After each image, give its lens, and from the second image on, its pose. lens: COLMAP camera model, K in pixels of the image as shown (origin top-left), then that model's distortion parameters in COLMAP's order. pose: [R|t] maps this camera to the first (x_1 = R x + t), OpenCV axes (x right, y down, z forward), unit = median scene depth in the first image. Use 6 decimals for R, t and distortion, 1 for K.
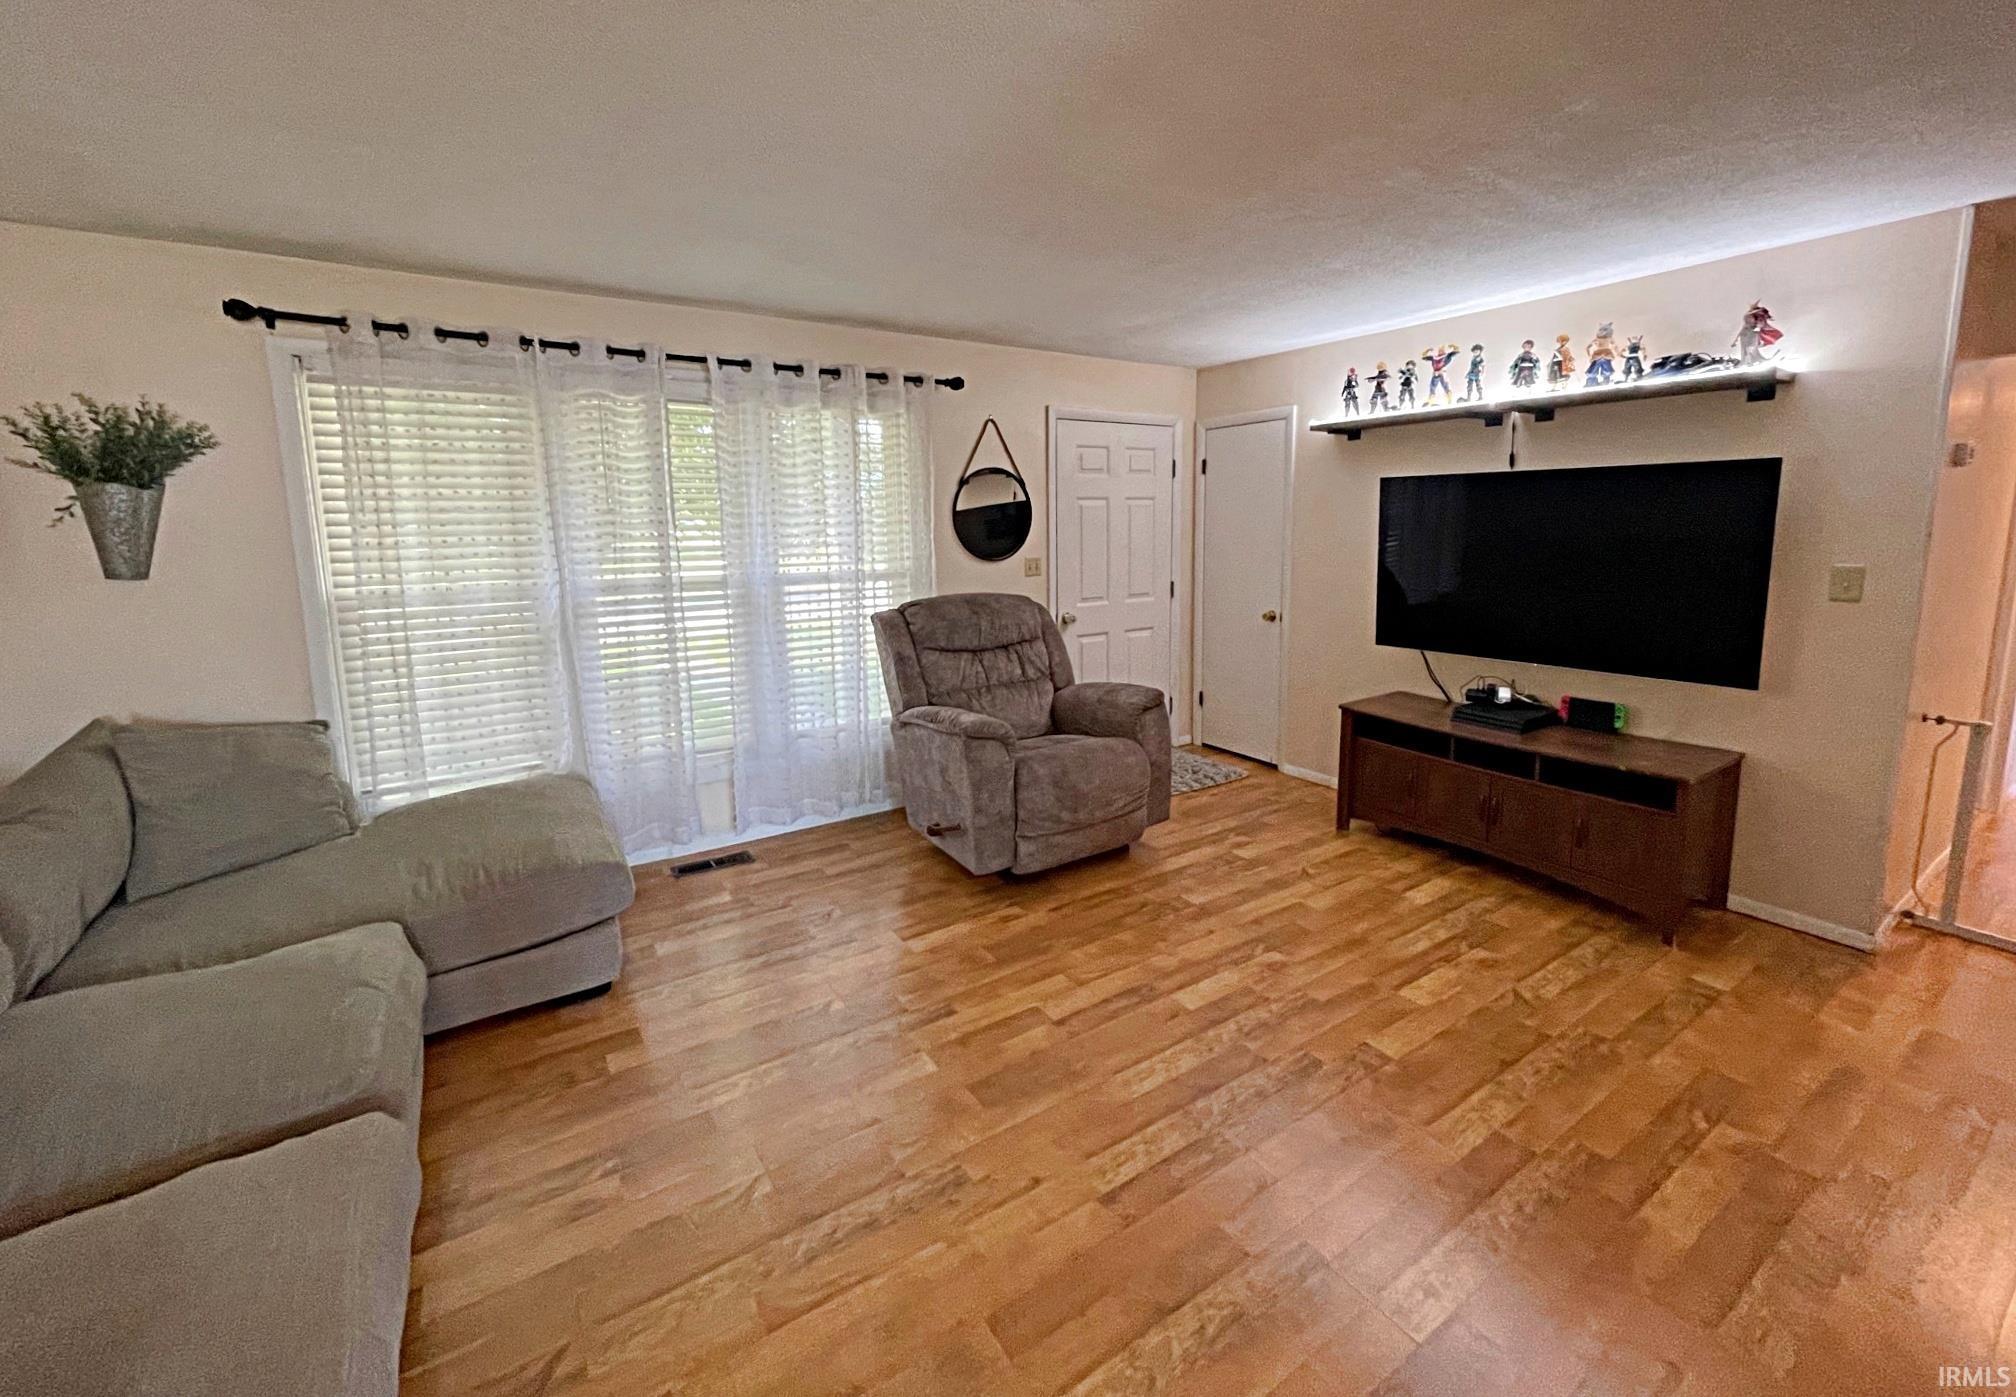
lens RADIAL K [[818.0, 0, 1005.4], [0, 818.0, 706.2], [0, 0, 1]] dist [0.005890, -0.000845]
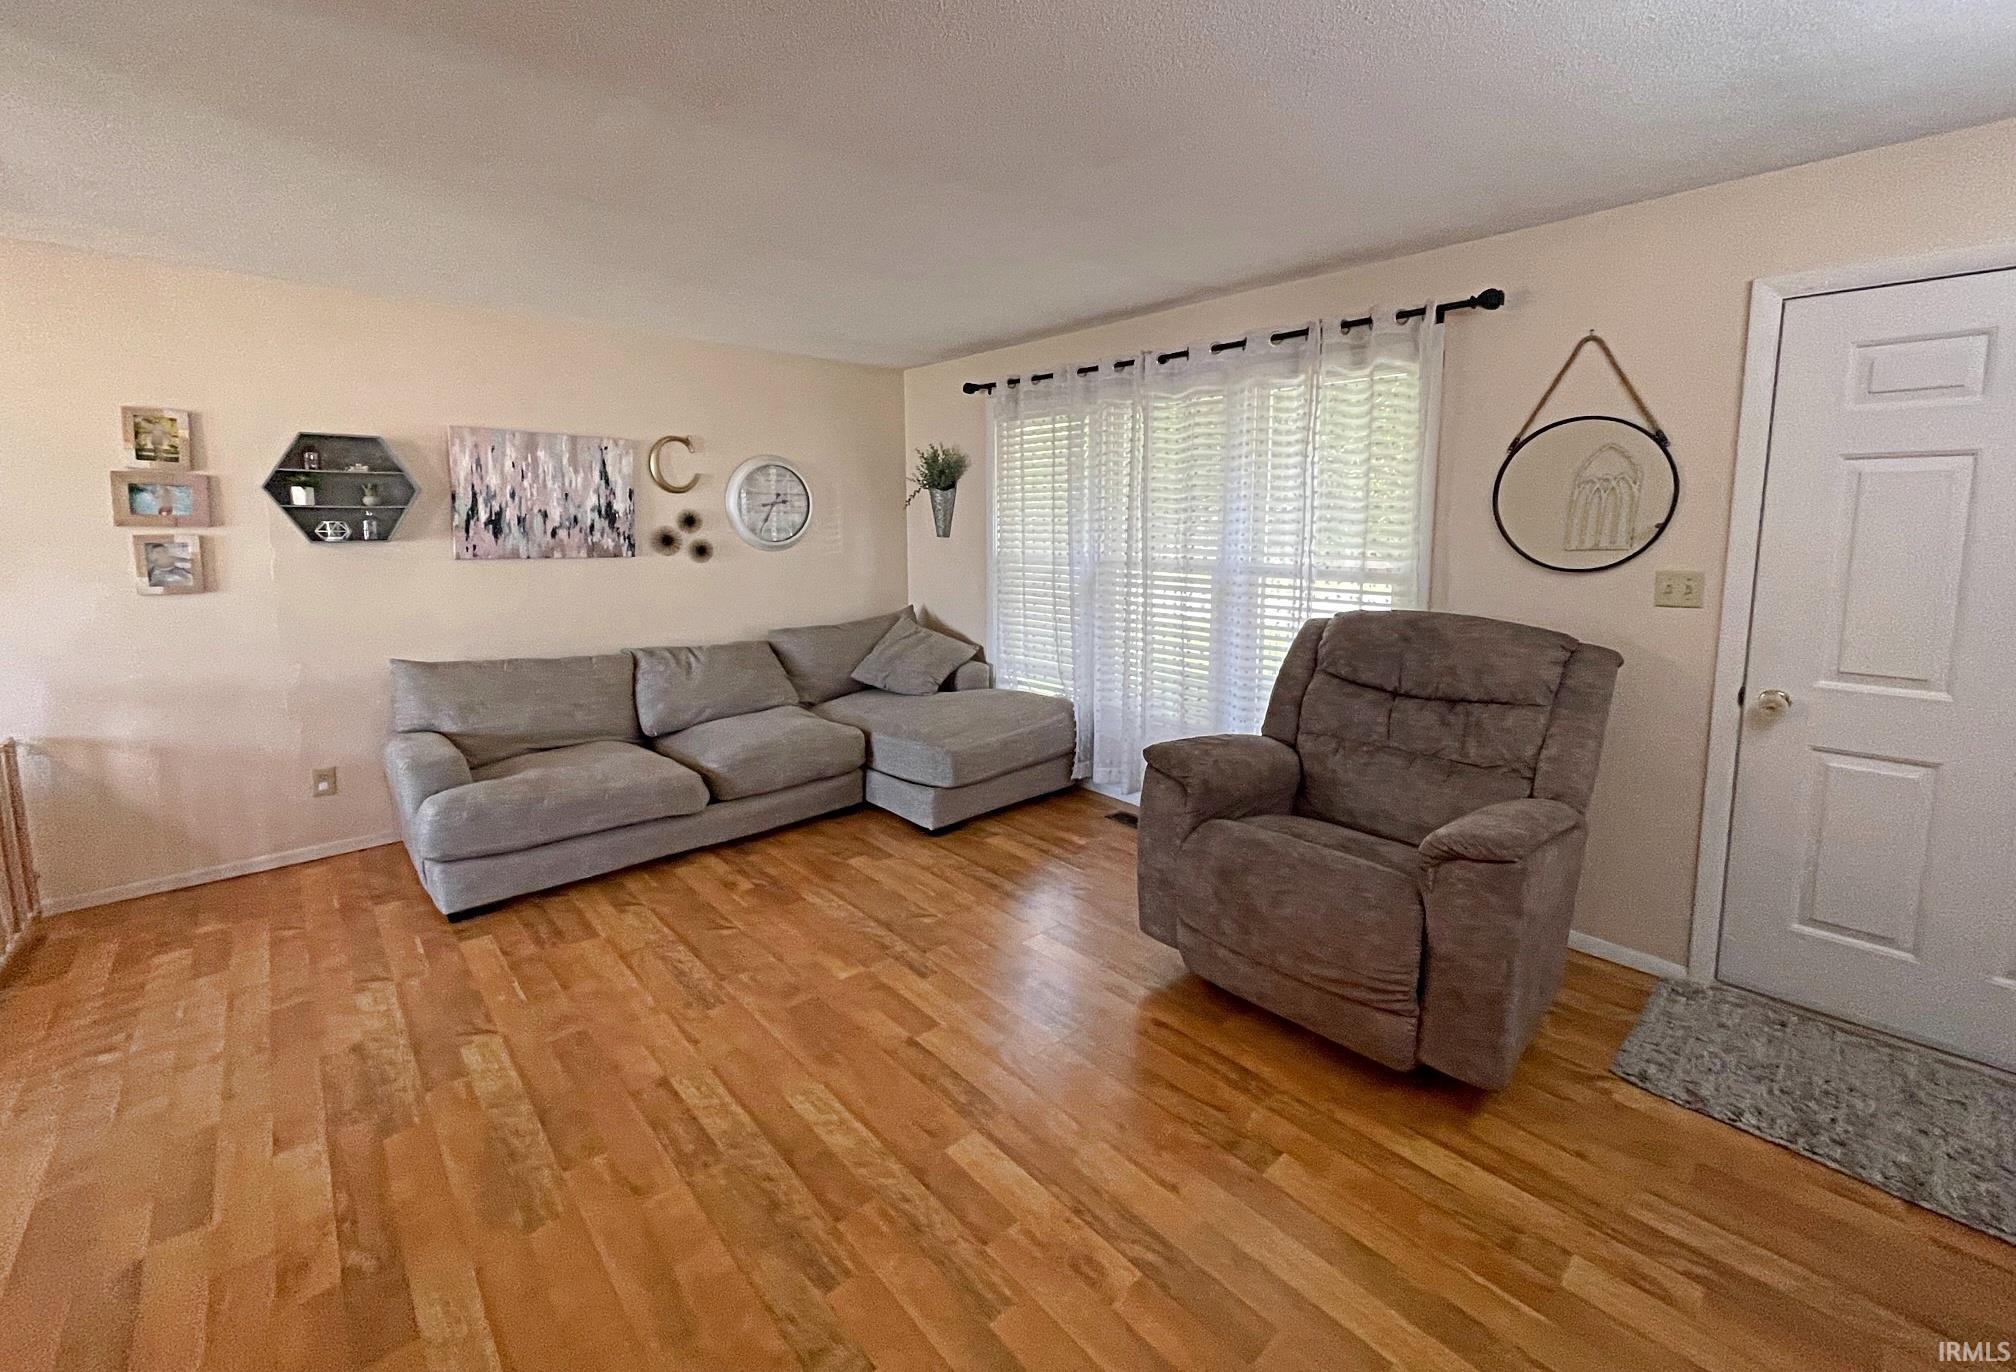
lens RADIAL K [[832.6, 0, 1006.8], [0, 832.6, 676.9], [0, 0, 1]] dist [0.001753, -0.000053]
pose [[0.137159, 0.197558, -0.970648, 0.681209], [-0.220912, 0.961330, 0.164445, -0.142004], [0.965601, 0.191873, 0.175498, 0.639277]]
